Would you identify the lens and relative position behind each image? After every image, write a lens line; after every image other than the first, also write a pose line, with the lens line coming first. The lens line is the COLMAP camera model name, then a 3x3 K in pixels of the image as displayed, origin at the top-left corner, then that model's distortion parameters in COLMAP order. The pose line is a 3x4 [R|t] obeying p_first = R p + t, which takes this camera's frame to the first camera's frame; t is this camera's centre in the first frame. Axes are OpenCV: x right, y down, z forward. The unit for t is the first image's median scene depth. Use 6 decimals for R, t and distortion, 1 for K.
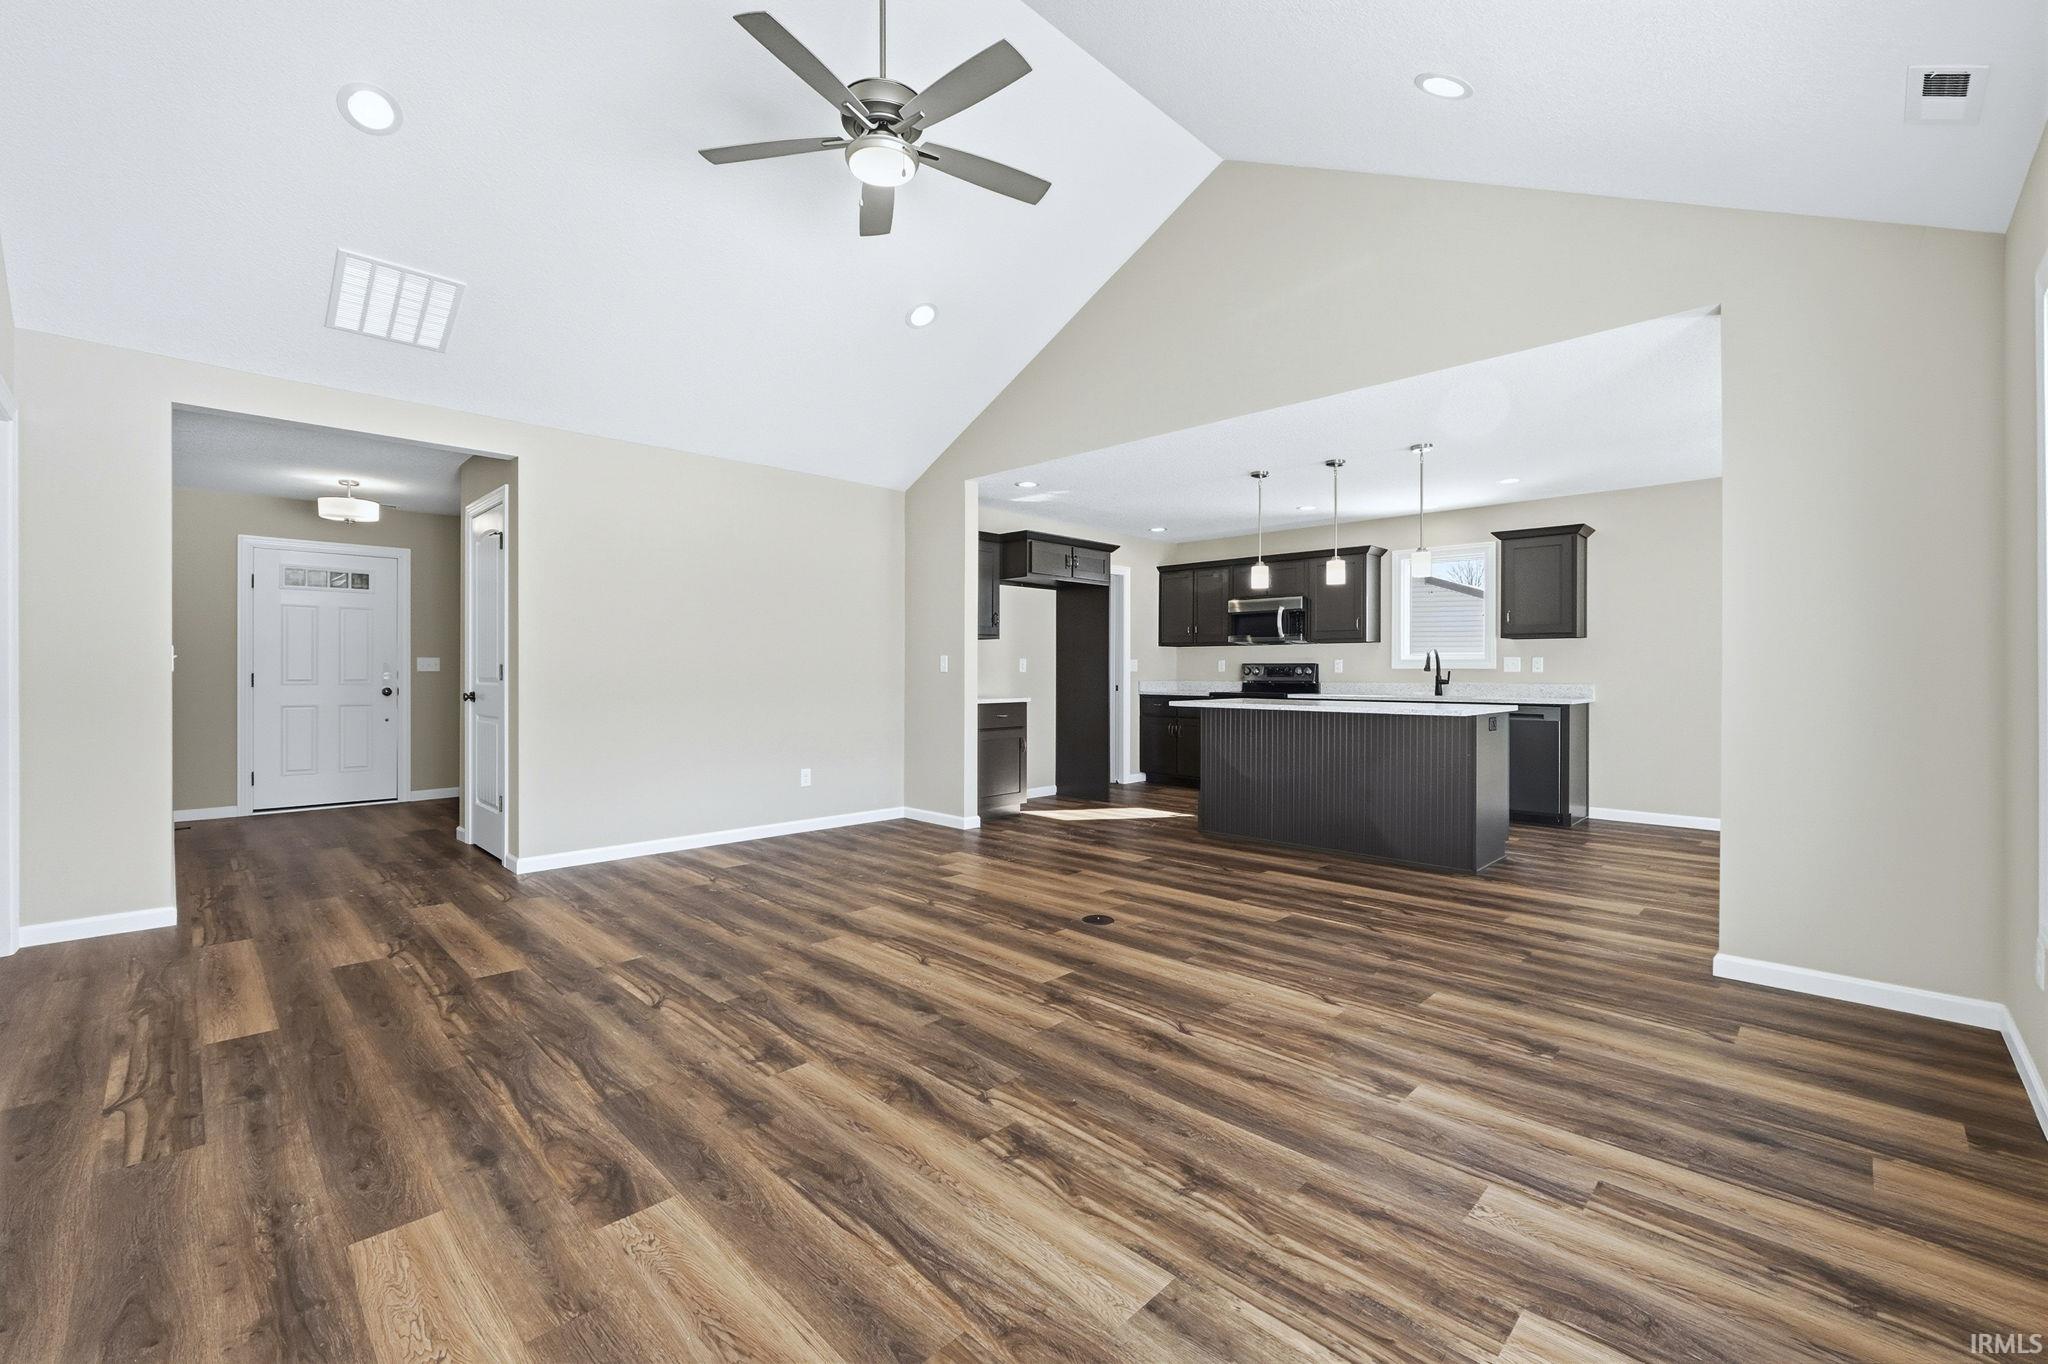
lens RADIAL K [[854.4, 0, 1025.9], [0, 854.4, 677.5], [0, 0, 1]] dist [-0.019760, 0.004769]
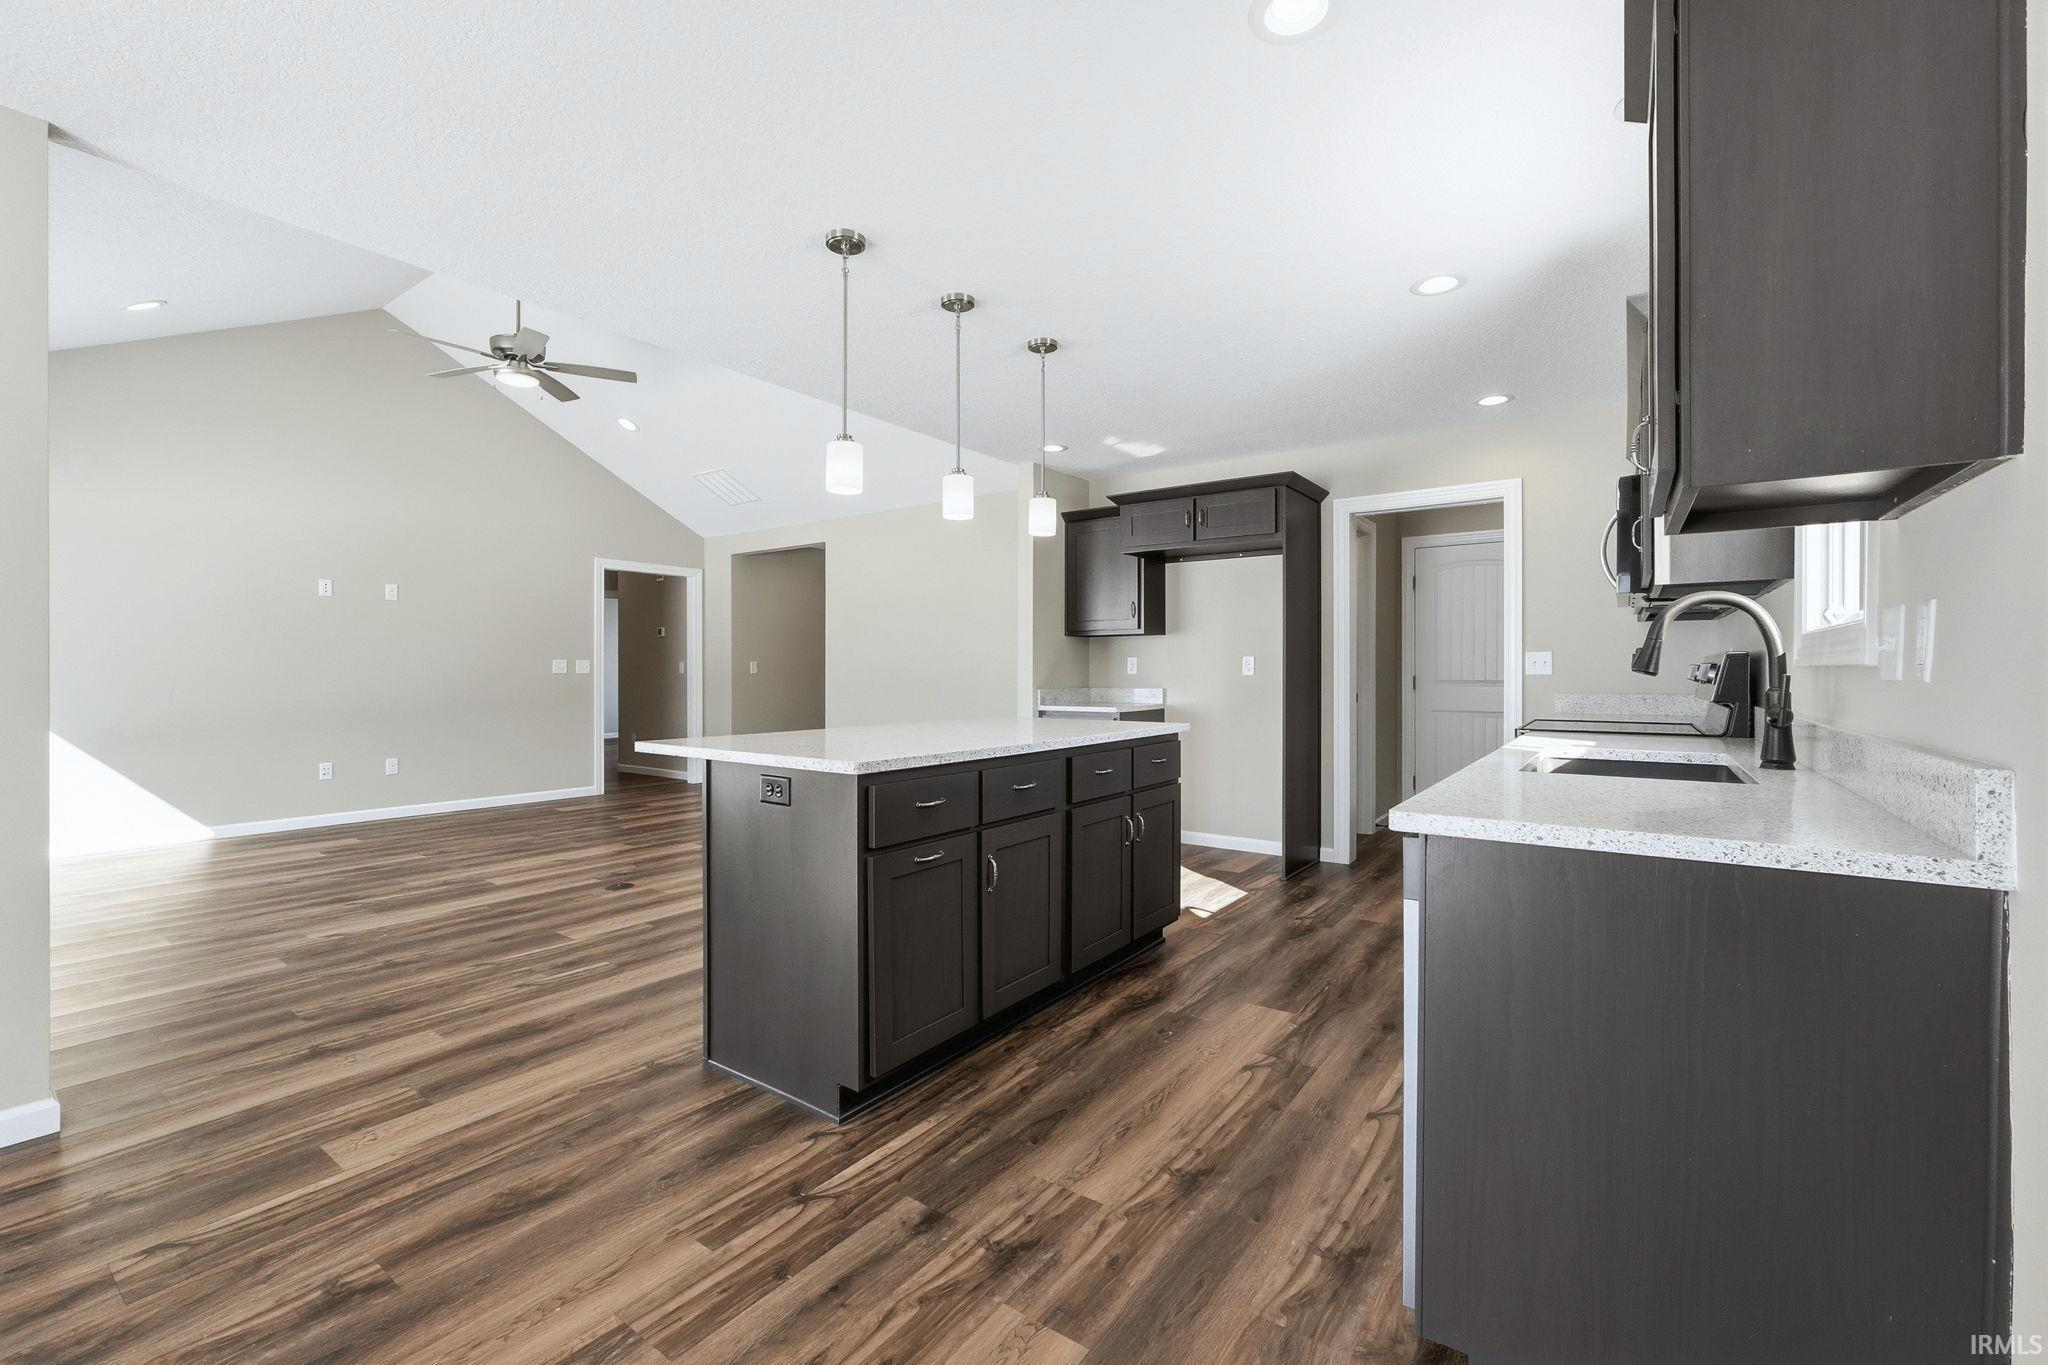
lens RADIAL K [[854.4, 0, 1025.9], [0, 854.4, 678.0], [0, 0, 1]] dist [-0.019760, 0.004769]
pose [[0.158155, 0.005649, -0.987398, 1.363876], [-0.008023, 0.999958, 0.004435, -0.011097], [0.987382, 0.007221, 0.158194, 1.409596]]
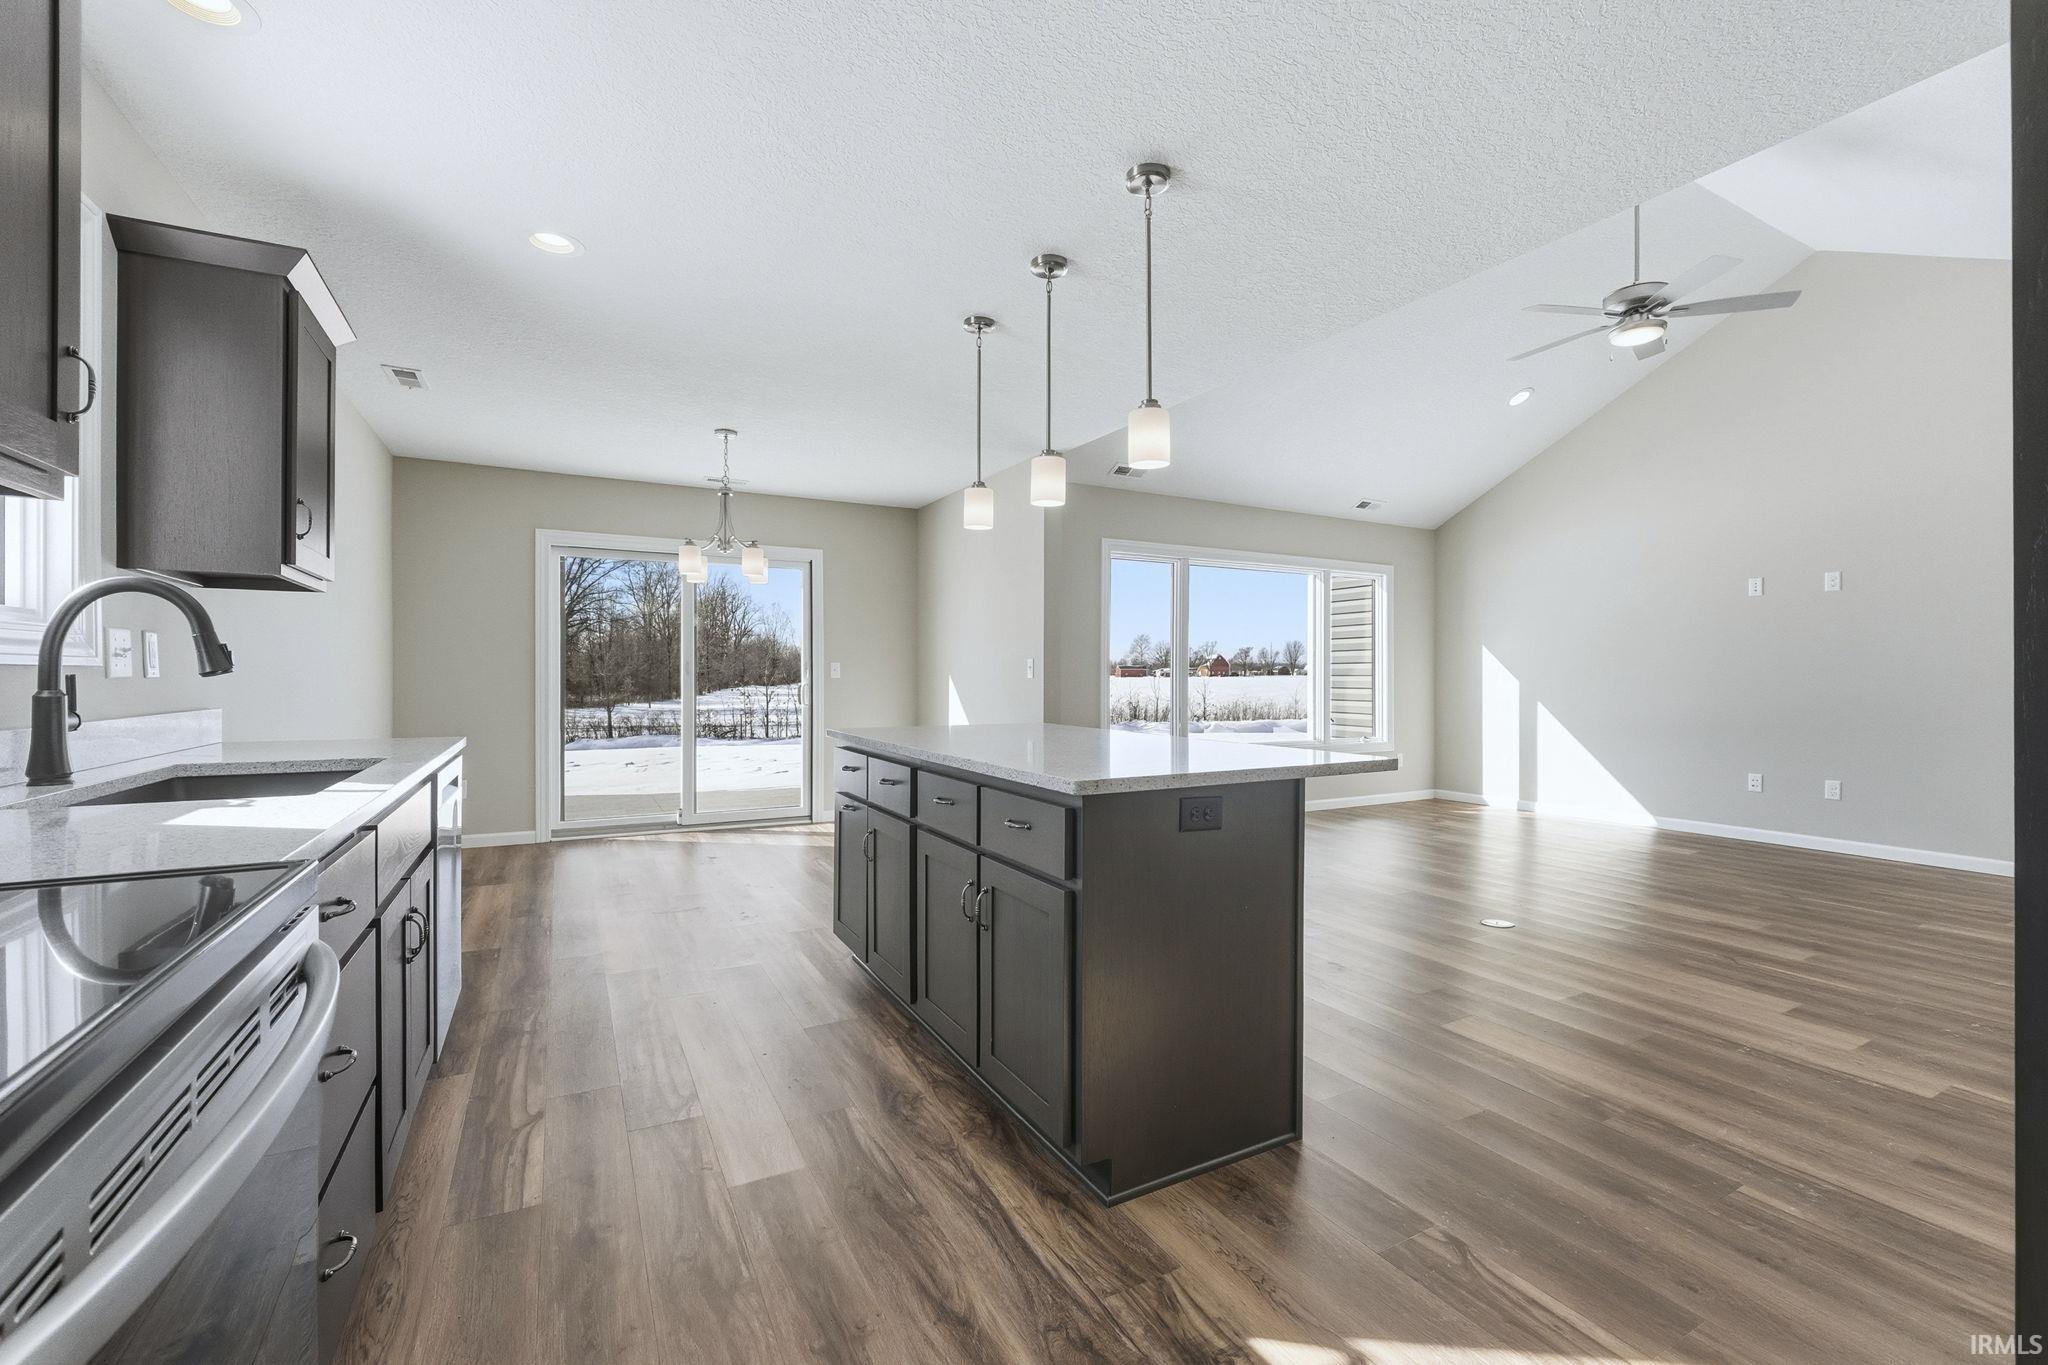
lens RADIAL K [[859.7, 0, 1025.9], [0, 859.7, 673.7], [0, 0, 1]] dist [-0.022204, 0.006878]
pose [[-0.956195, -0.001108, 0.292729, 0.335045], [0.000191, 0.999990, 0.004407, -0.017356], [-0.292731, 0.004270, -0.956185, 2.200686]]
